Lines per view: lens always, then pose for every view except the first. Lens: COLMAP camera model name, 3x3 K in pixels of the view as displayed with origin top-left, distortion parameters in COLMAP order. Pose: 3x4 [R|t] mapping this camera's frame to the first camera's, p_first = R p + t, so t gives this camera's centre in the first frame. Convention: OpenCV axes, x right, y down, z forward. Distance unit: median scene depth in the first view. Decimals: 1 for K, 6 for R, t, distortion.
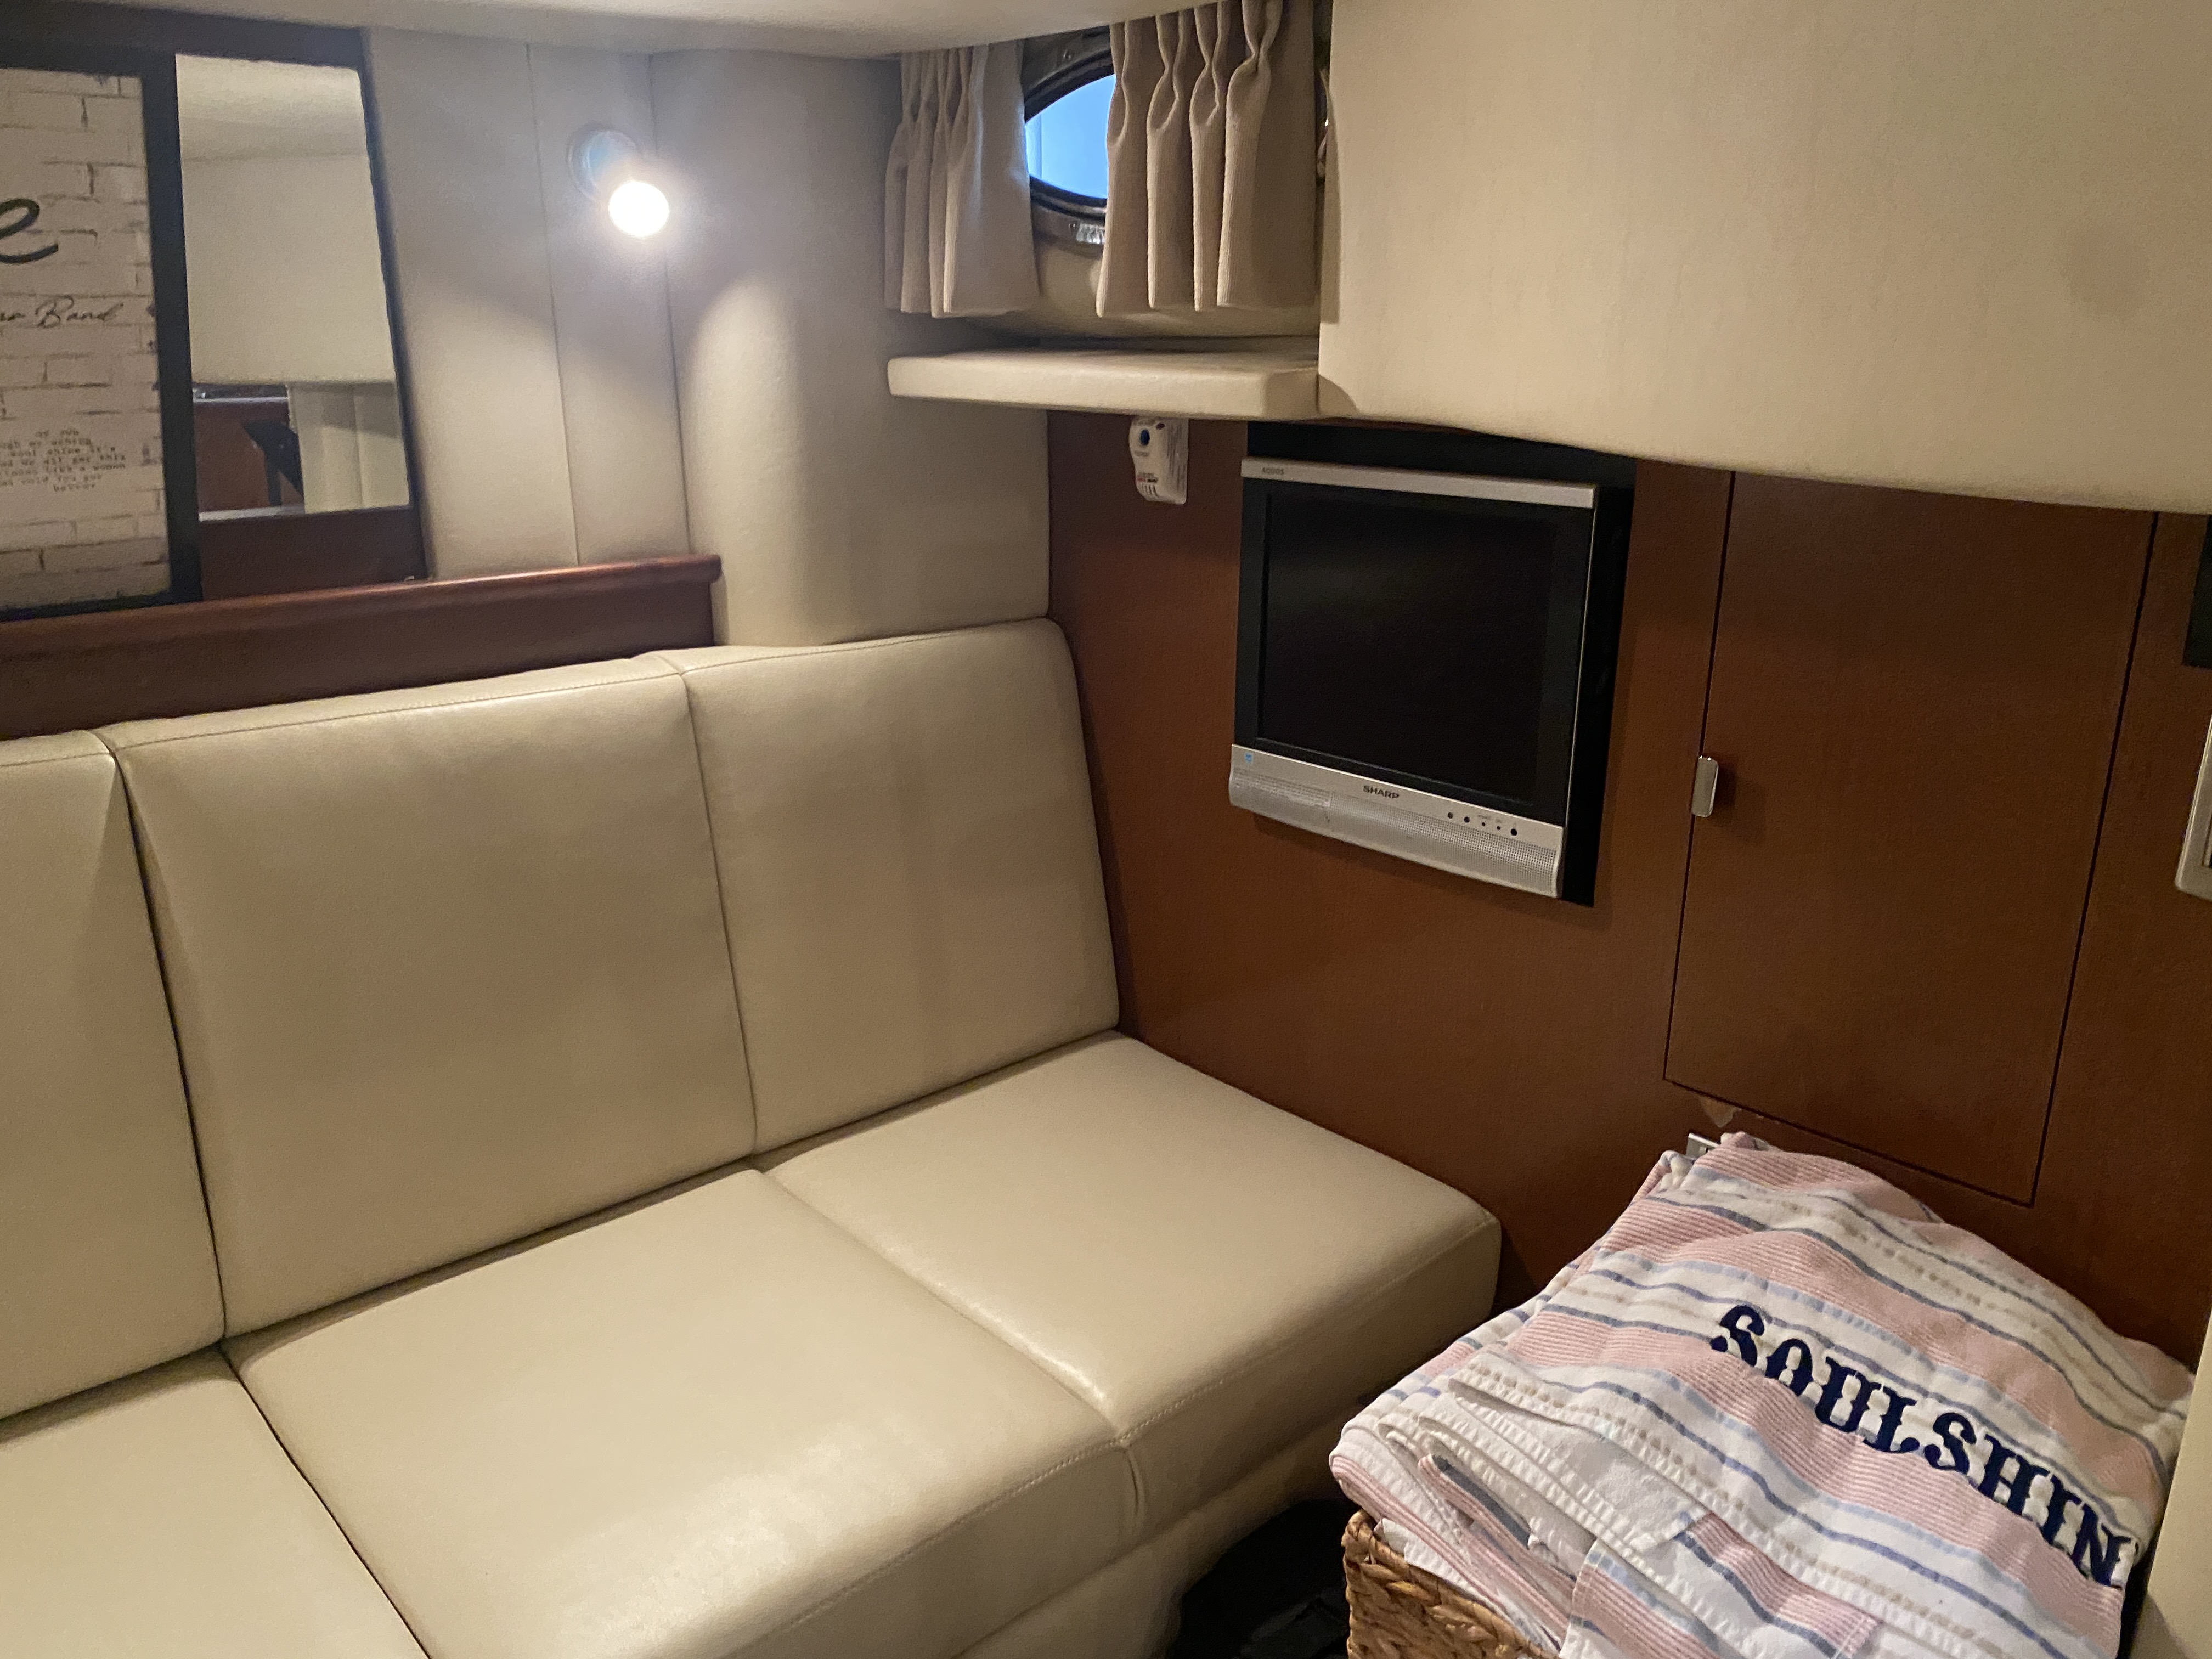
lens RADIAL K [[1679.5, 0, 1120.1], [0, 1679.5, 809.8], [0, 0, 1]] dist [0.012703, -0.026181]
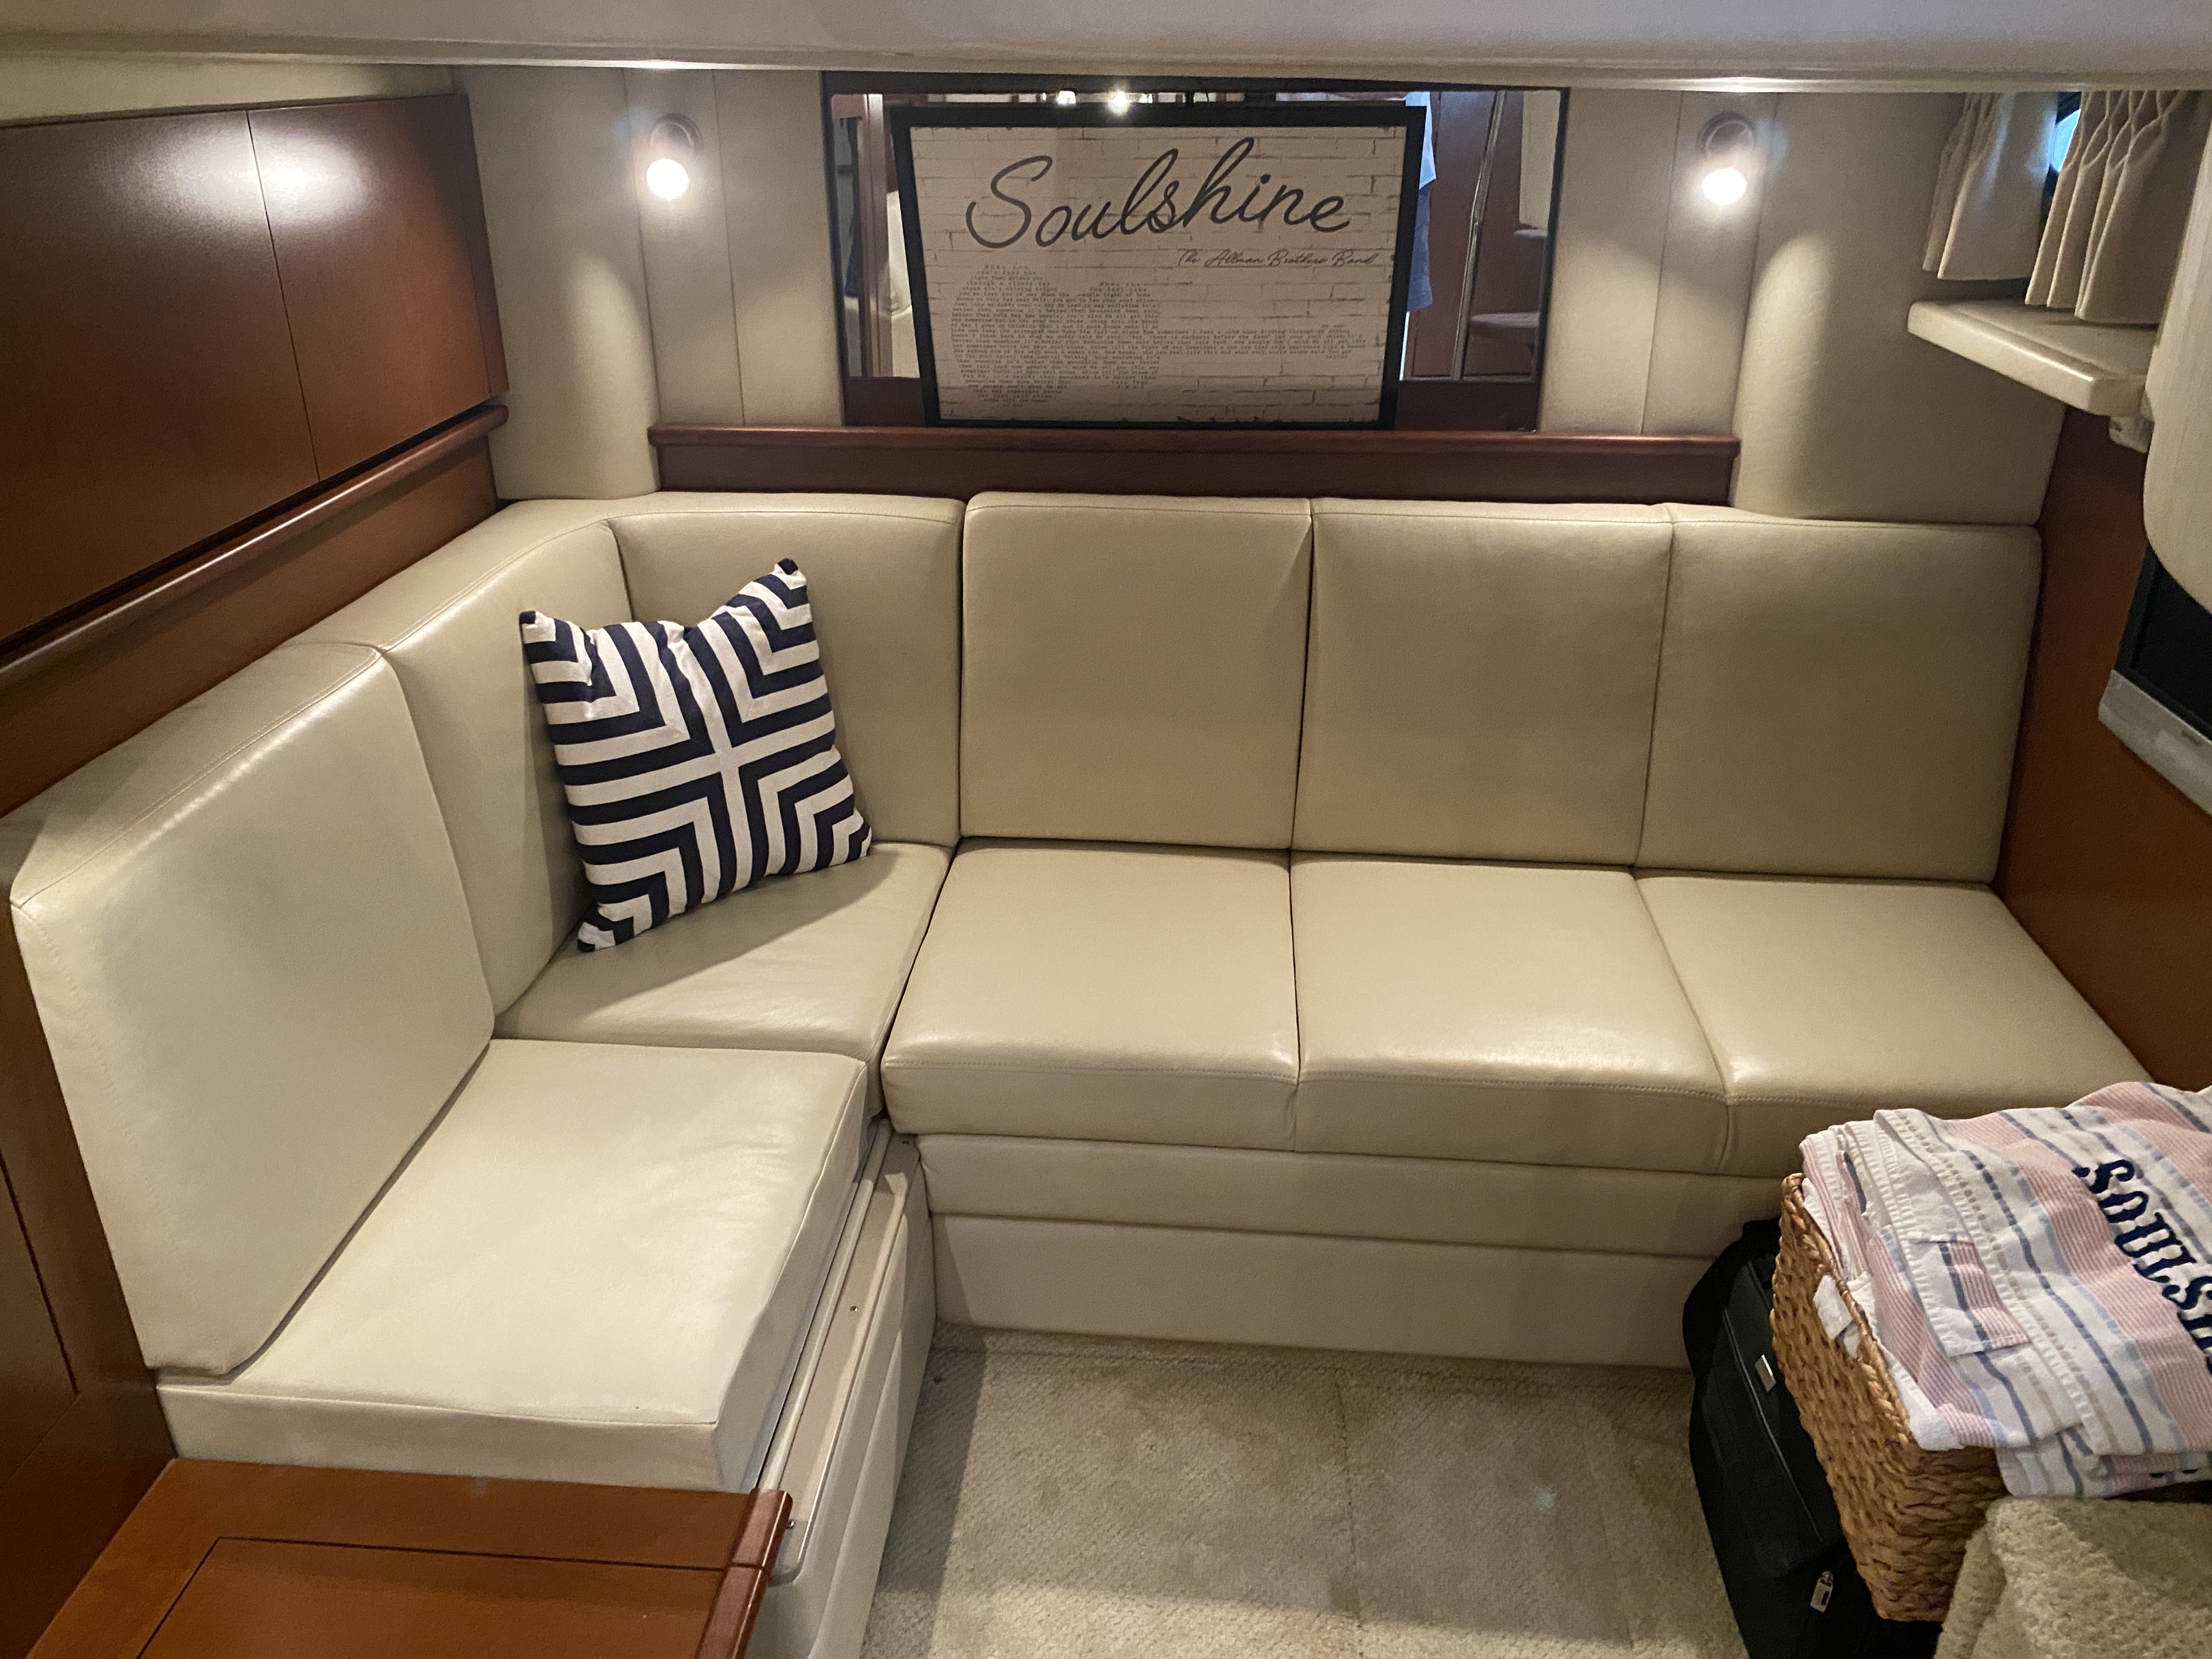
lens RADIAL K [[1679.5, 0, 1101.9], [0, 1679.5, 828.7], [0, 0, 1]] dist [0.012703, -0.026181]
pose [[0.681593, 0.305779, -0.664778, 0.539654], [-0.201199, 0.951799, 0.231512, -0.084826], [0.703527, -0.024044, 0.710262, -0.434640]]
